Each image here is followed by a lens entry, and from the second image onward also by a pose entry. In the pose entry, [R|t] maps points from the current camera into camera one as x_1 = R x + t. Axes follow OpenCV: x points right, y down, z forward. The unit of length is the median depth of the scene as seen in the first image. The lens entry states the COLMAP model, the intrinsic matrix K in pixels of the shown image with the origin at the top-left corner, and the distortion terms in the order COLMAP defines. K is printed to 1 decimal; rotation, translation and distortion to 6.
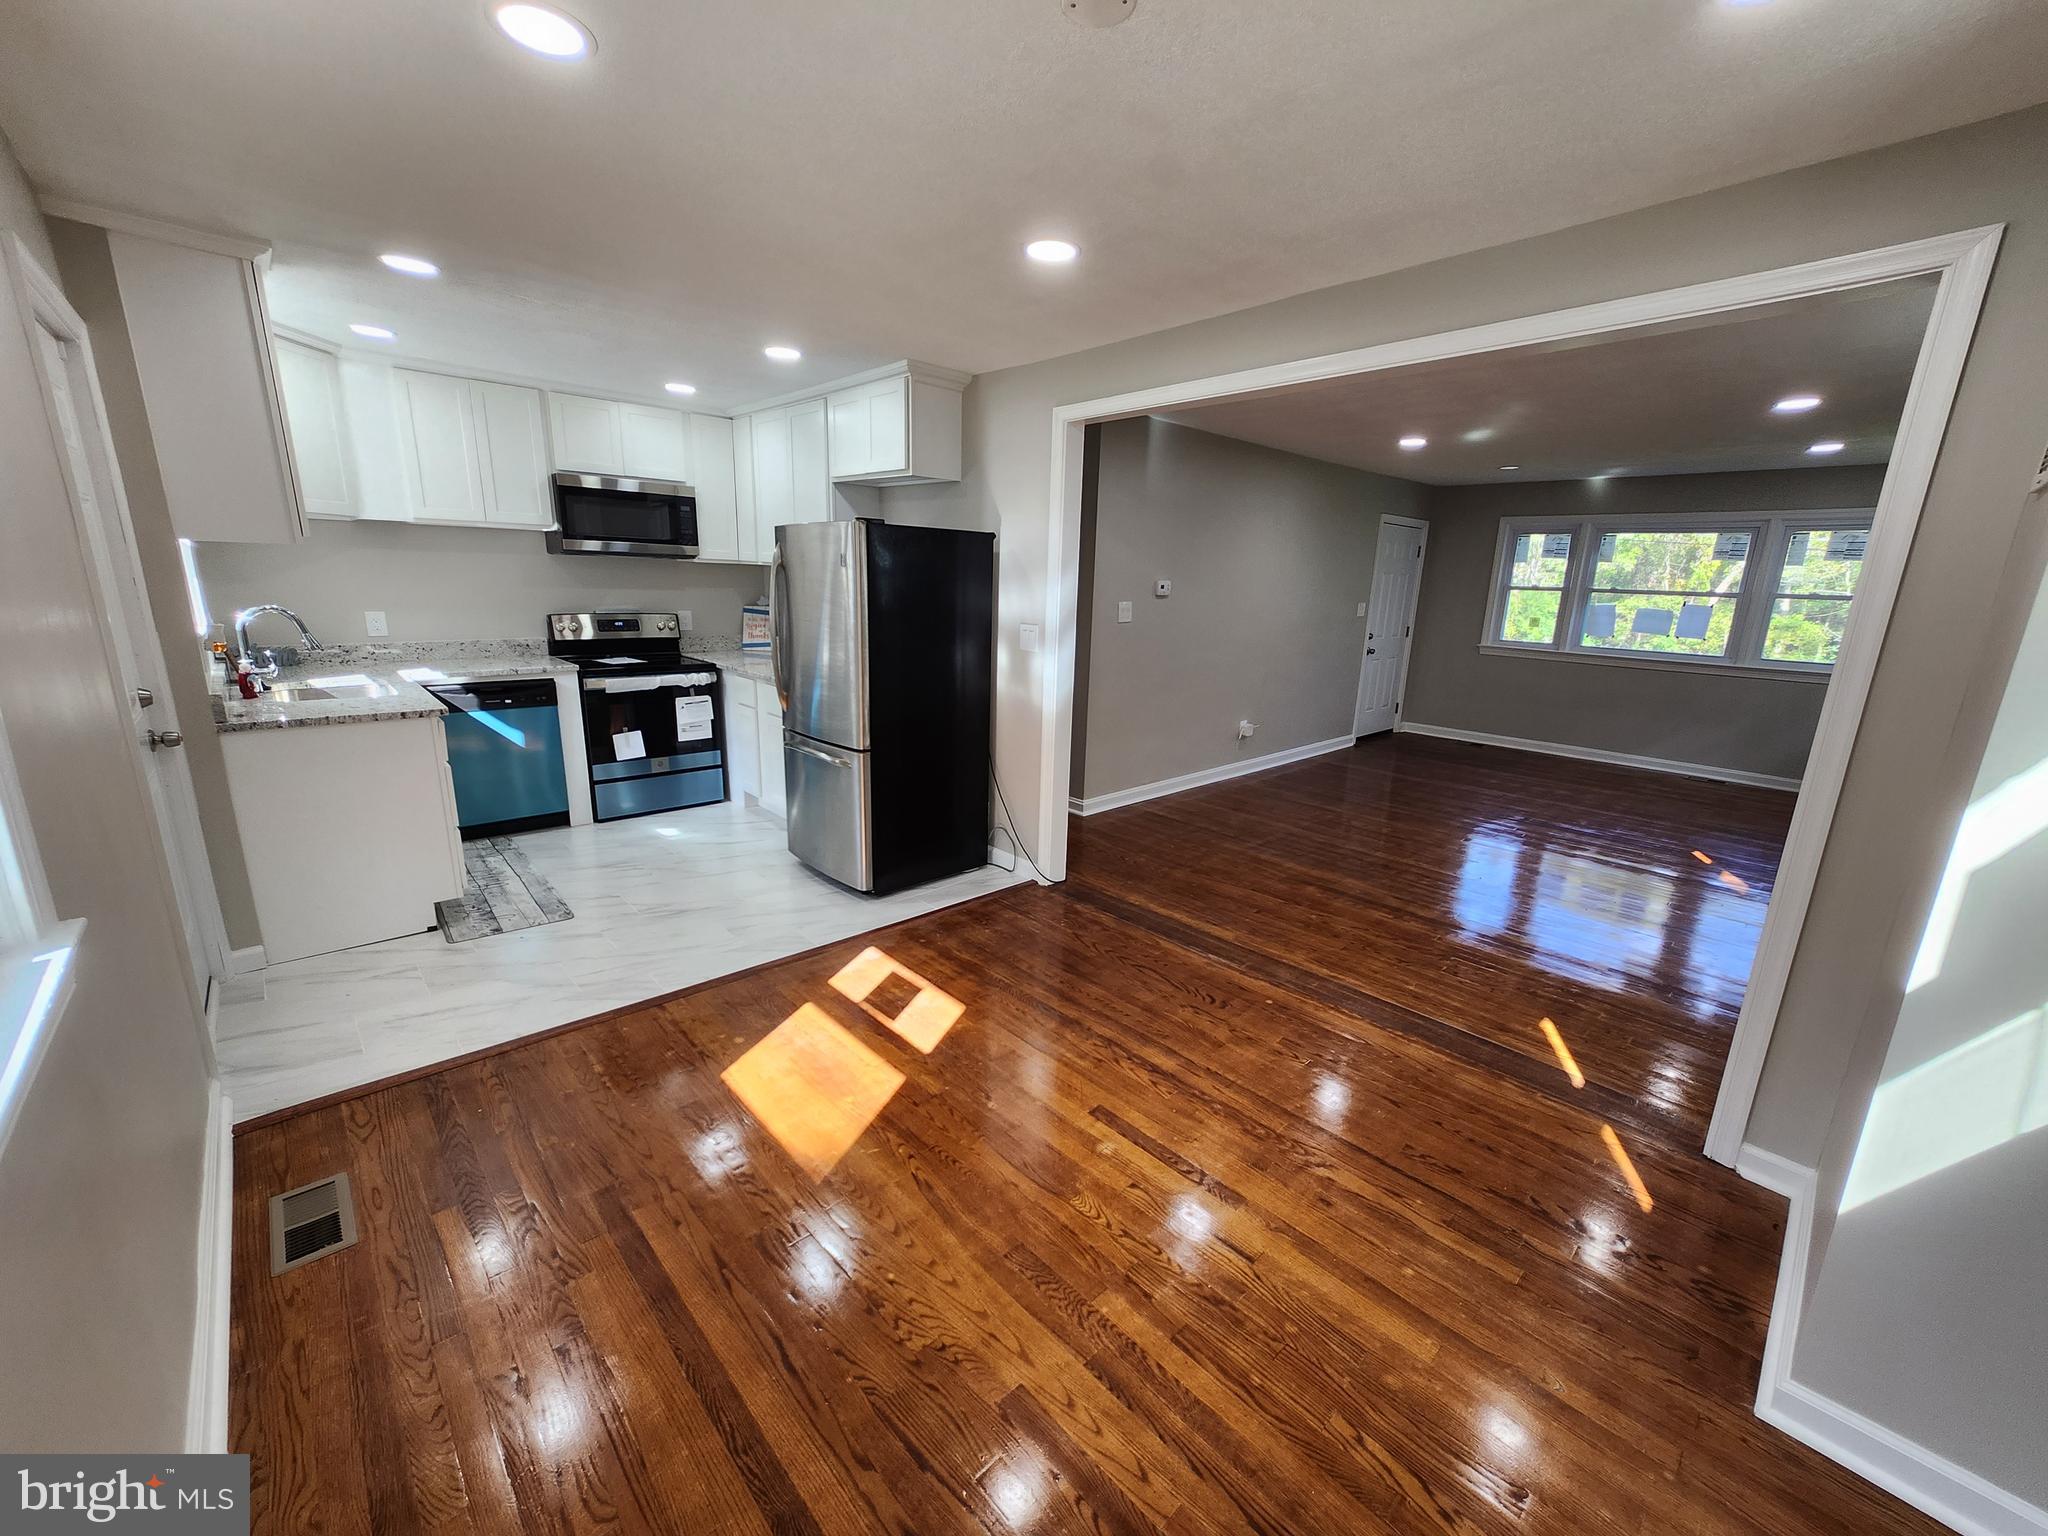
lens RADIAL K [[803.1, 0, 1030.2], [0, 803.1, 771.0], [0, 0, 1]] dist [0.002438, -0.000618]
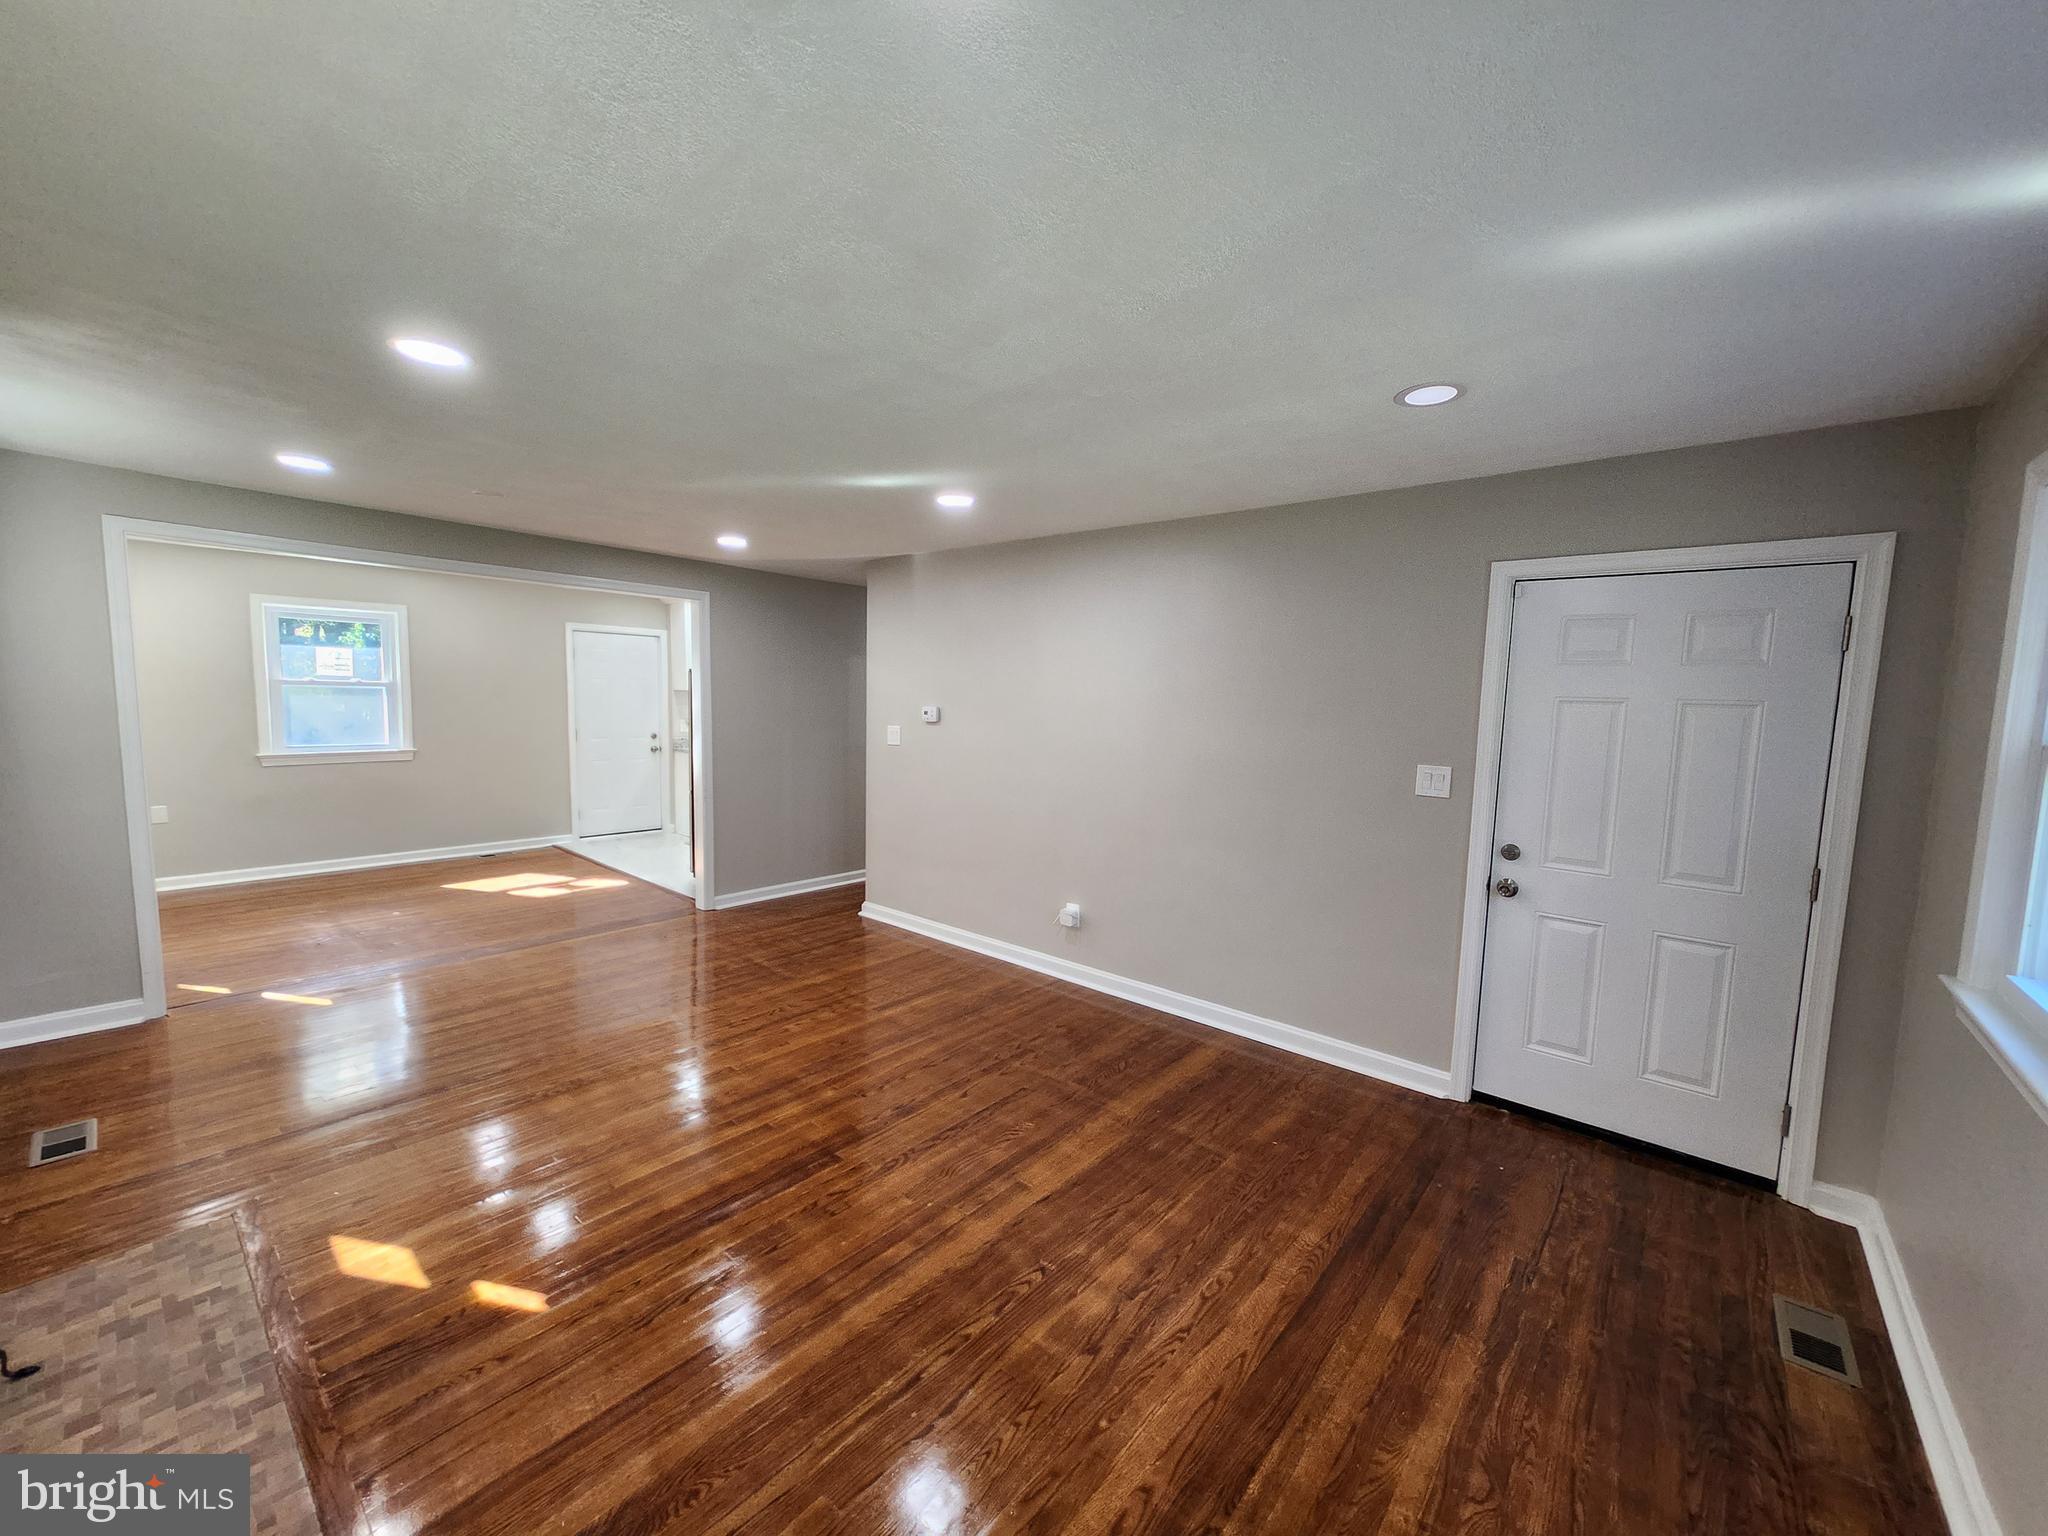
lens RADIAL K [[803.1, 0, 1042.2], [0, 803.1, 769.3], [0, 0, 1]] dist [0.002438, -0.000618]
pose [[0.126797, 0.065241, -0.989781, 1.651005], [-0.258982, 0.965402, 0.030457, -0.329600], [0.957523, 0.252474, 0.139307, 1.461556]]
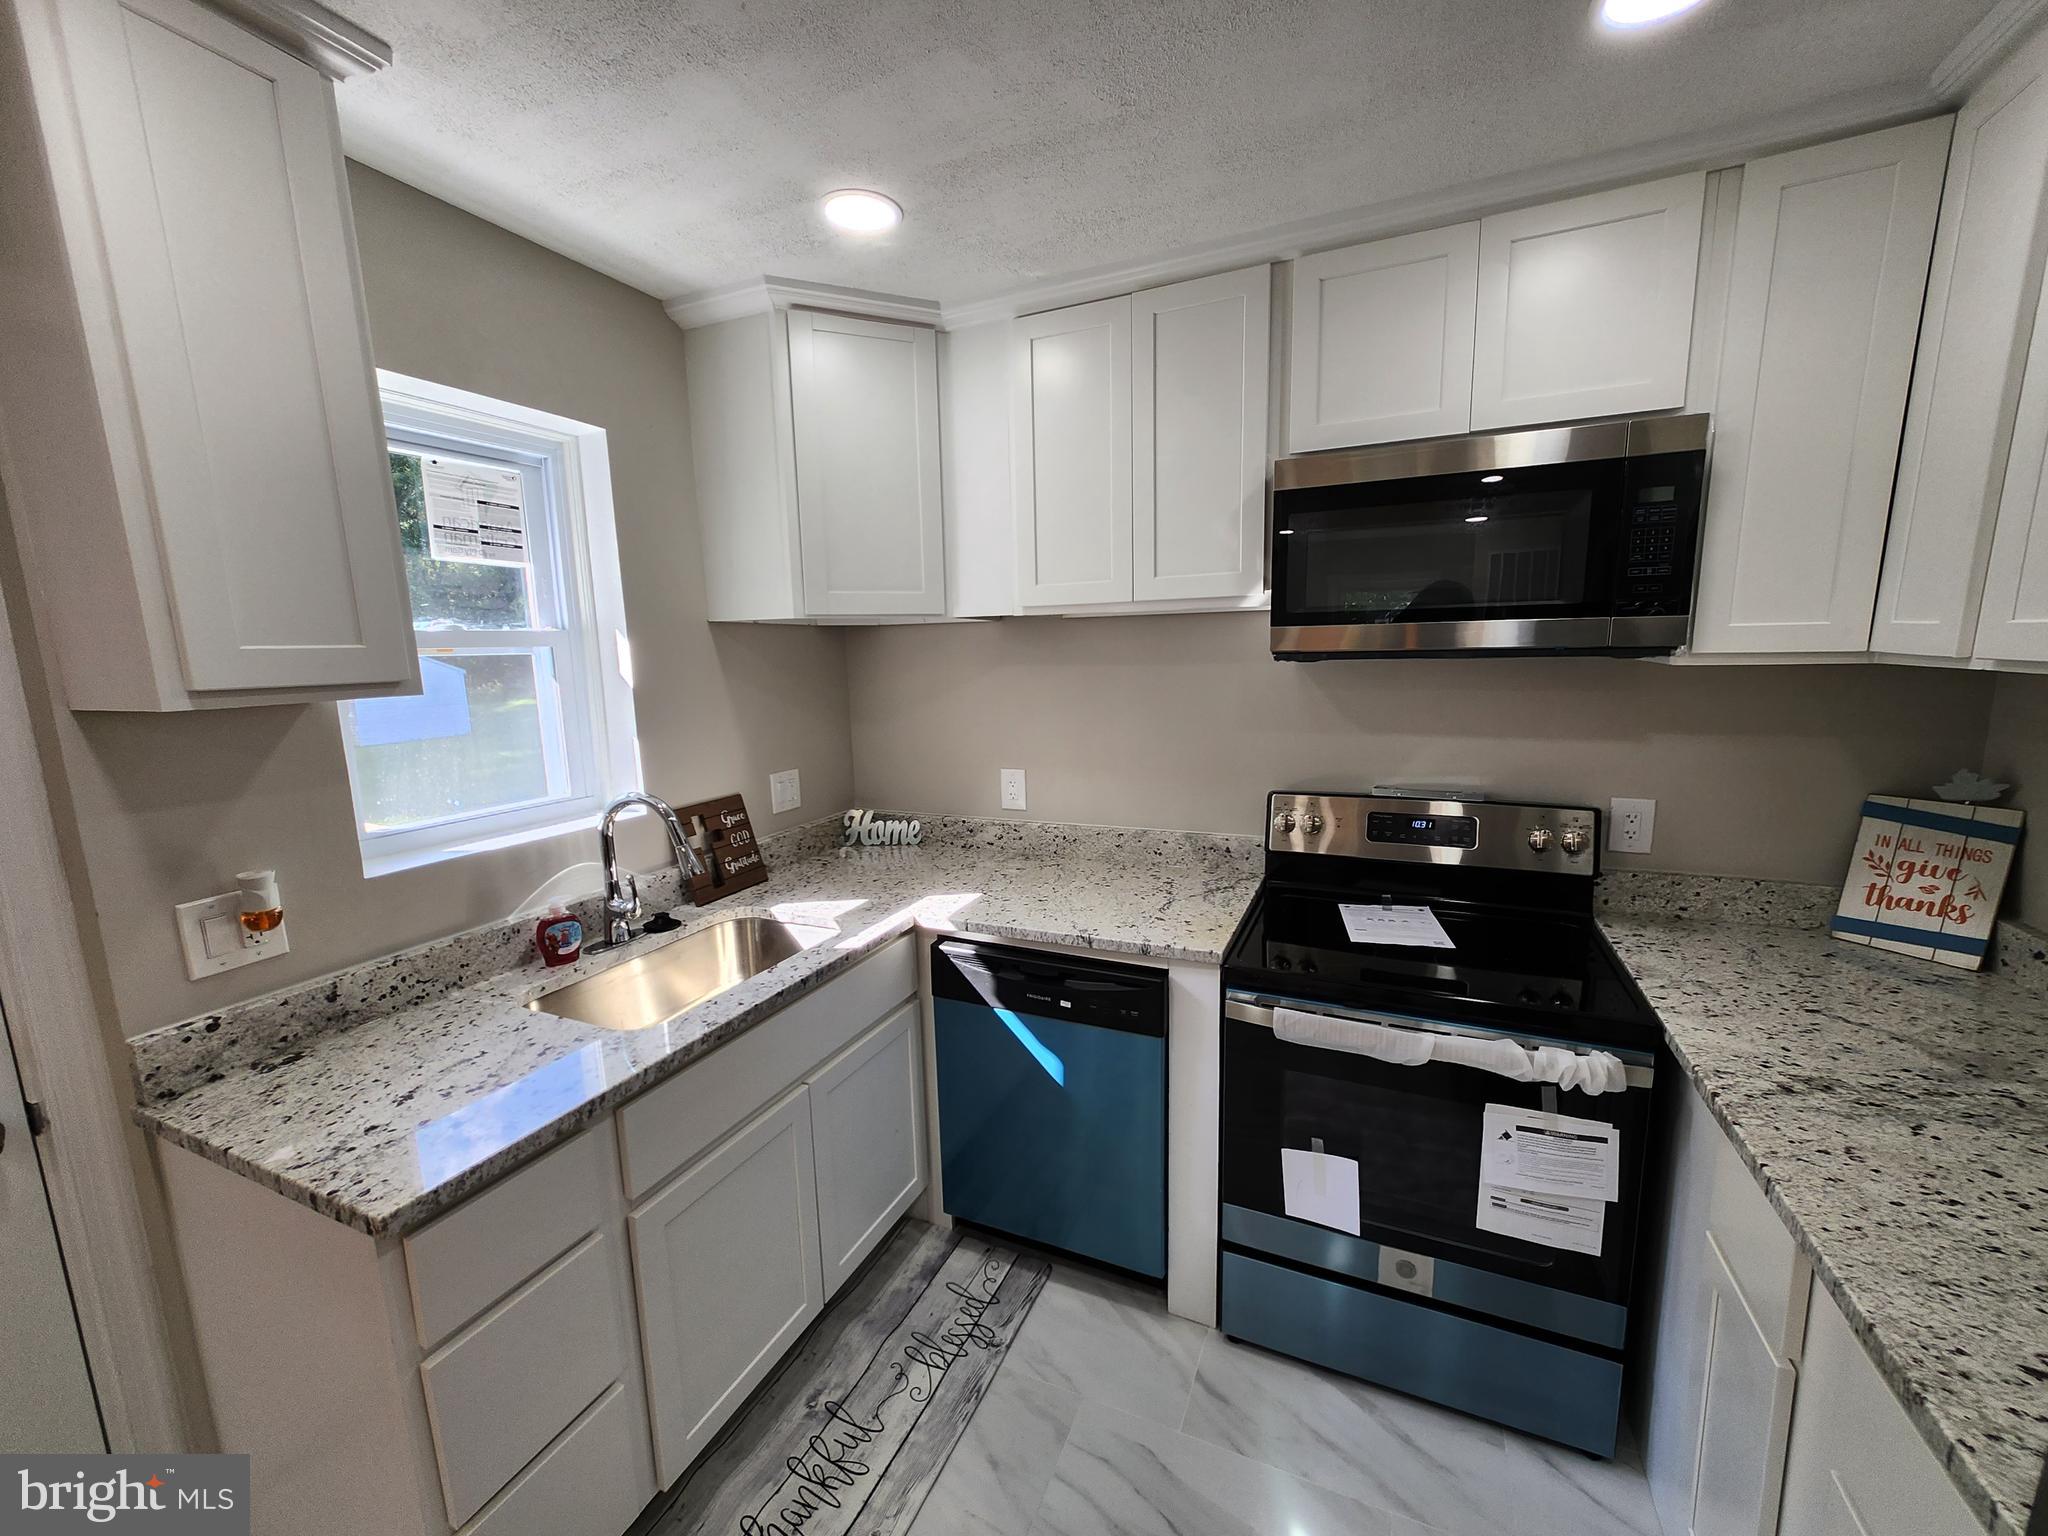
lens RADIAL K [[803.1, 0, 1054.6], [0, 803.1, 774.6], [0, 0, 1]] dist [0.002438, -0.000618]
pose [[0.390773, 0.109067, -0.914003, -0.209983], [-0.178266, 0.983124, 0.041099, -0.178322], [0.903060, 0.146875, 0.403621, 0.629224]]
